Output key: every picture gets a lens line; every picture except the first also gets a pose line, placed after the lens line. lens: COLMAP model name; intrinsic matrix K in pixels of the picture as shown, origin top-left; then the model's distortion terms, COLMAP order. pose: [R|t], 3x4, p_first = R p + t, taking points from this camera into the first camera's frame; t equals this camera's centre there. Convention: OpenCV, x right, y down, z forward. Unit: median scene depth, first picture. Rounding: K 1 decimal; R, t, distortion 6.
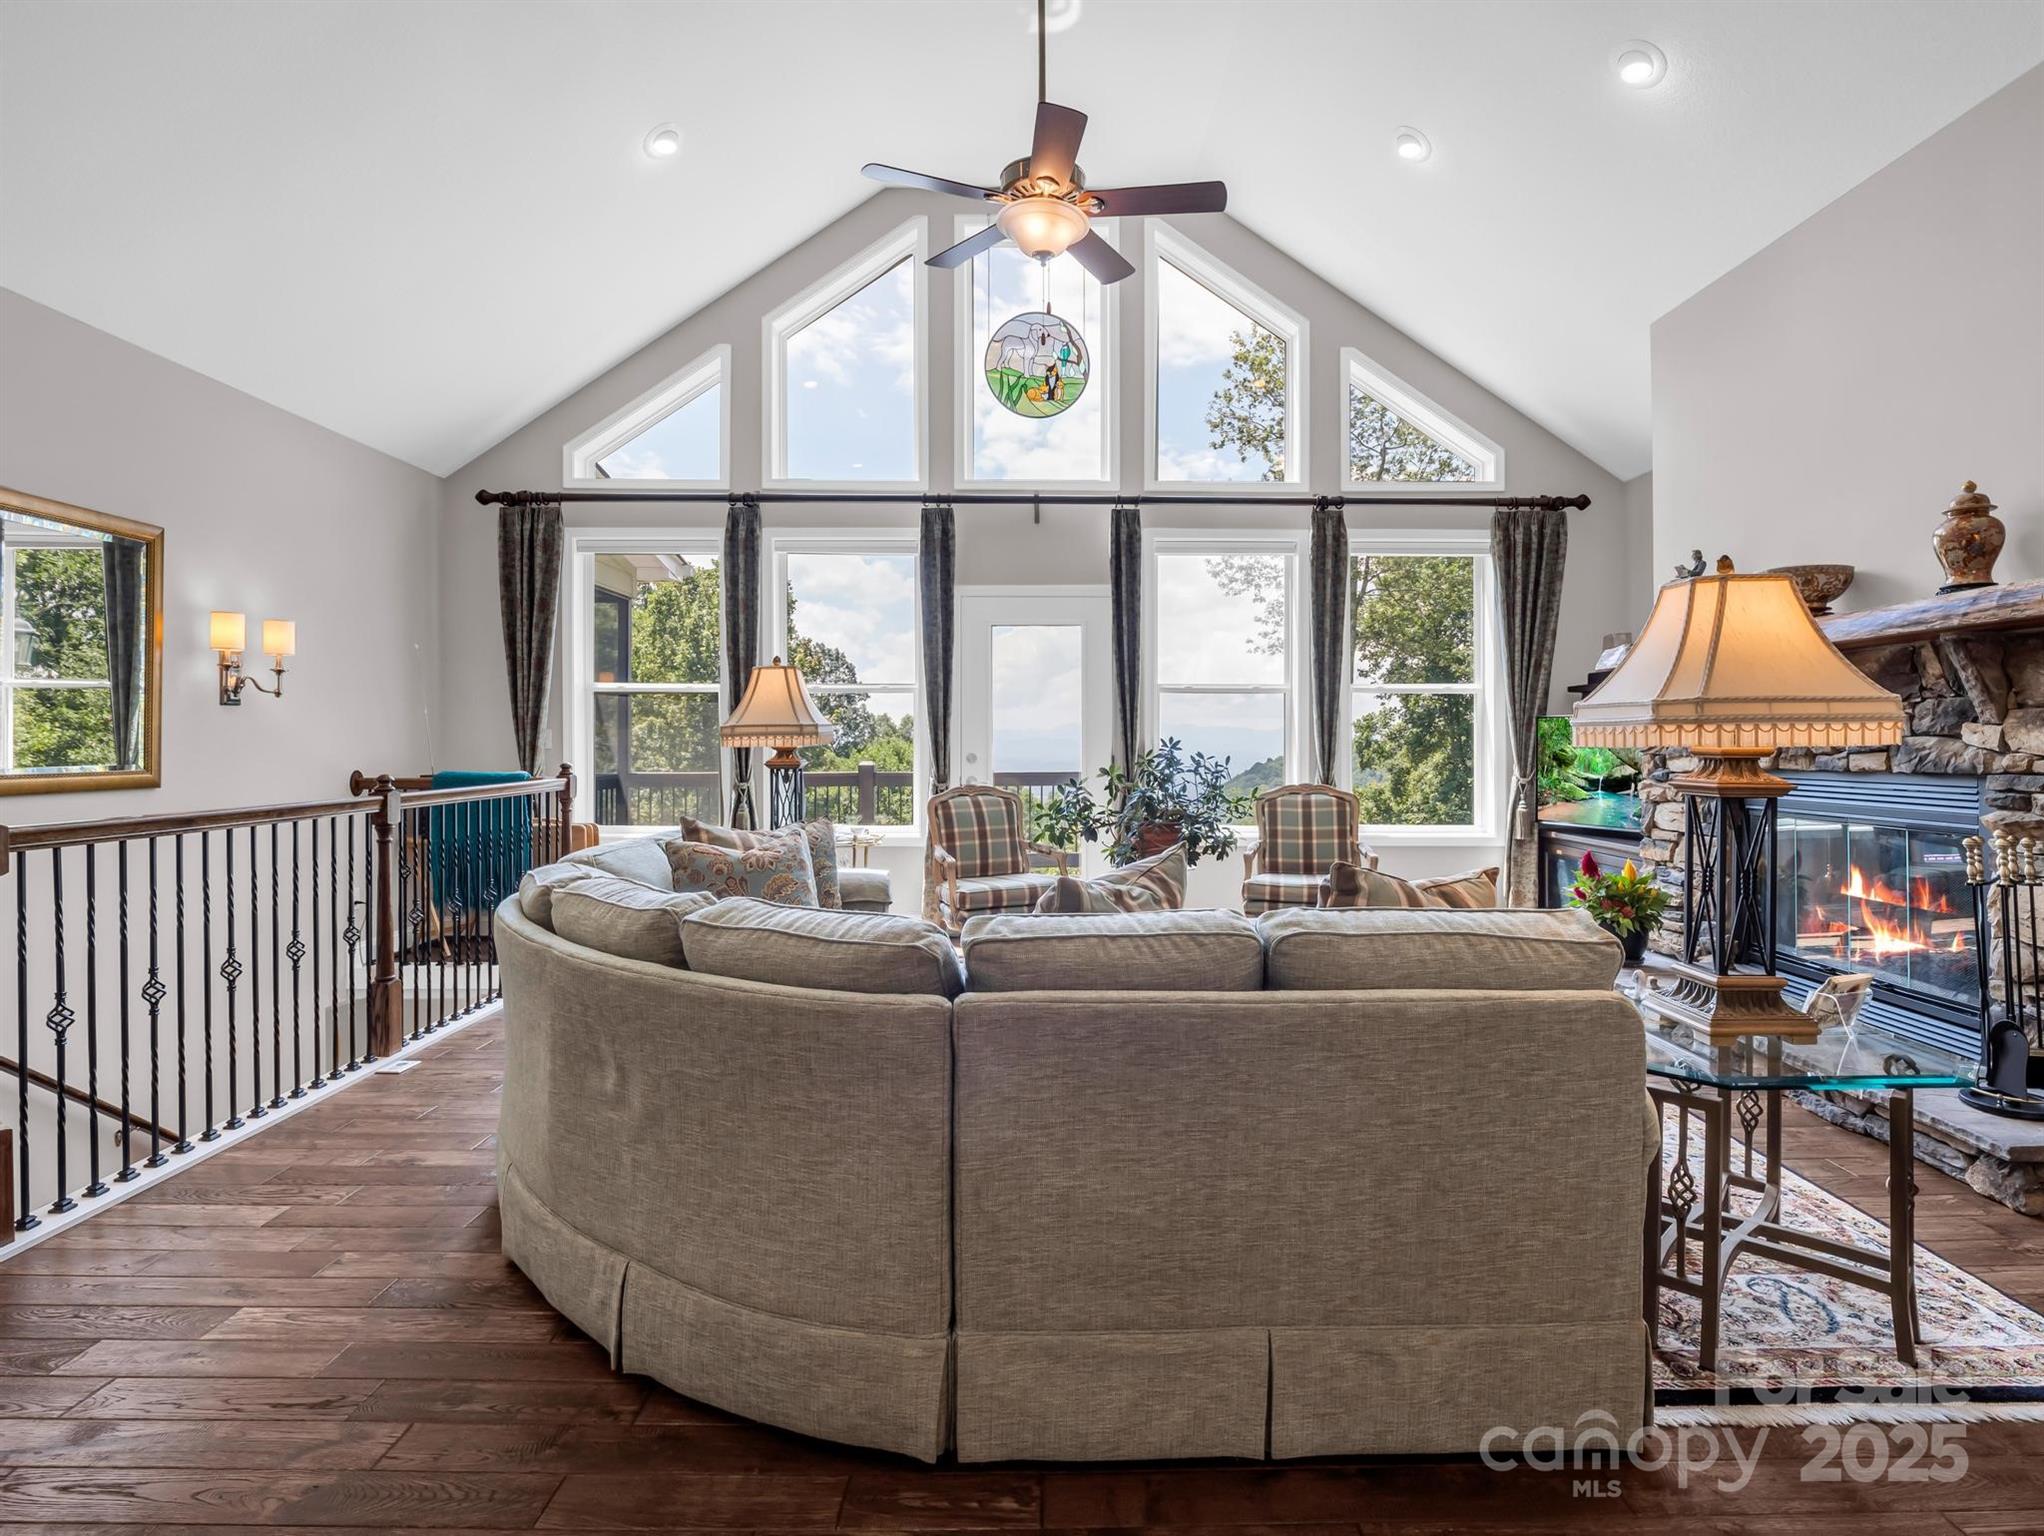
lens RADIAL K [[1012.2, 0, 1049.3], [0, 1012.2, 734.0], [0, 0, 1]] dist [0.001873, -0.000563]
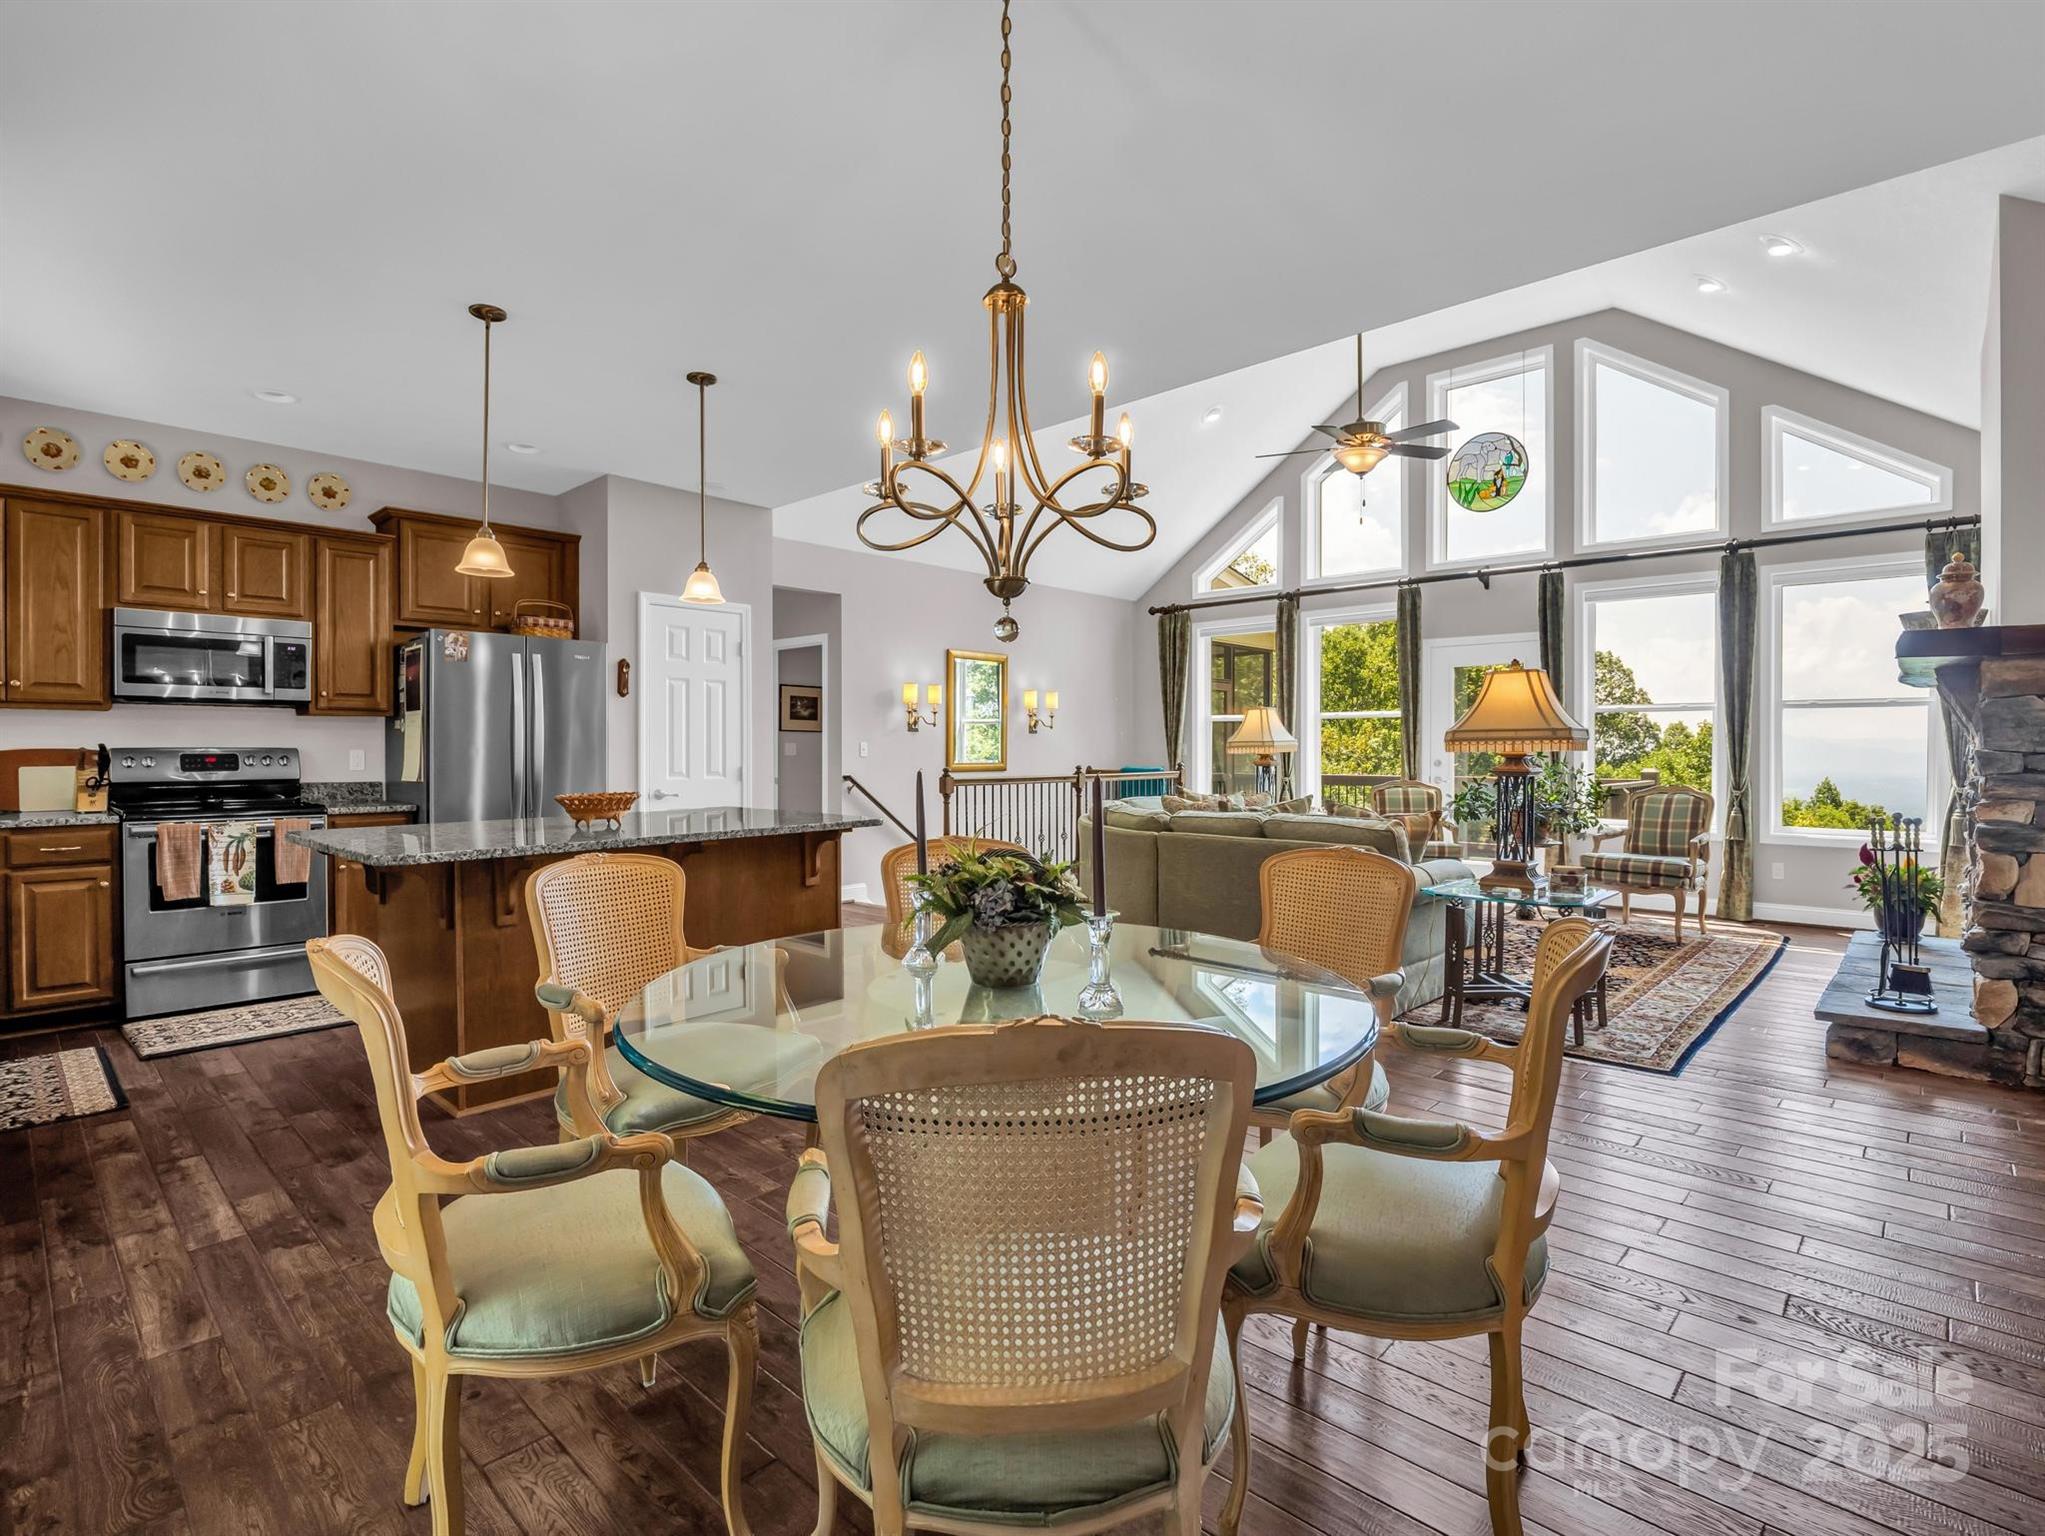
lens RADIAL K [[1007.1, 0, 1021.0], [0, 1007.1, 763.2], [0, 0, 1]] dist [-0.023020, -0.001009]
pose [[0.721101, 0.009152, -0.692770, 0.475222], [0.002535, 0.999871, 0.015848, 0.000329], [0.692825, -0.013184, 0.720985, -0.402614]]
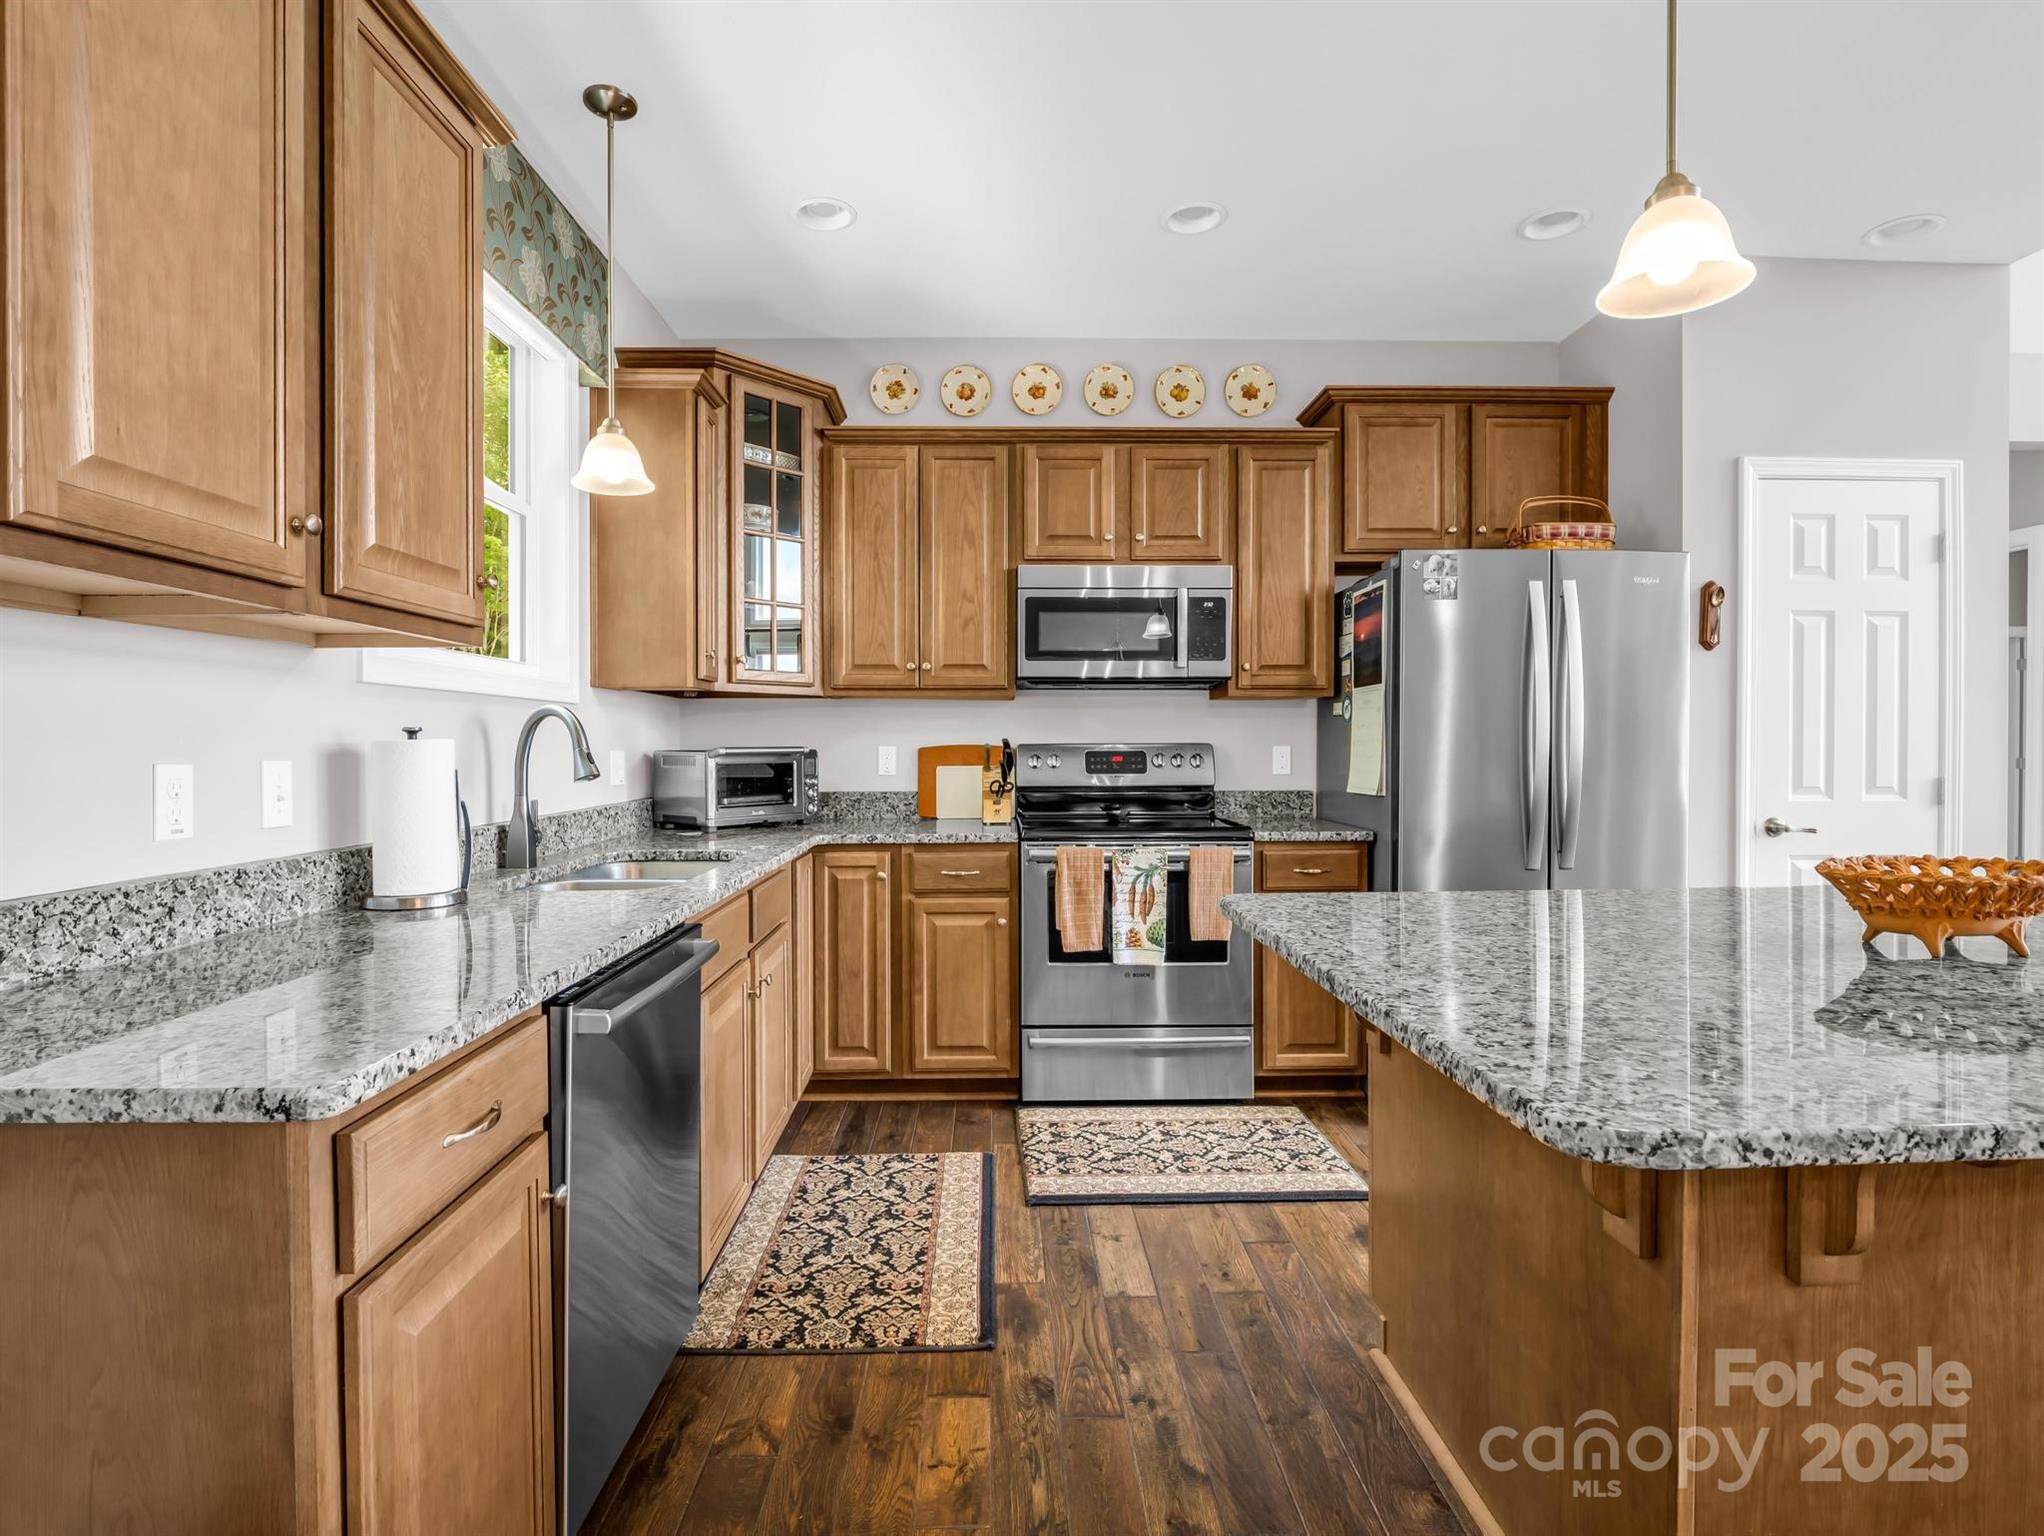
lens RADIAL K [[998.4, 0, 998.0], [0, 998.4, 758.7], [0, 0, 1]] dist [0.000656, -0.001047]
pose [[-0.001974, 0.013902, -0.999901, 0.069605], [0.005820, 0.999887, 0.013890, -0.000540], [0.999981, -0.005792, -0.002055, -0.351422]]
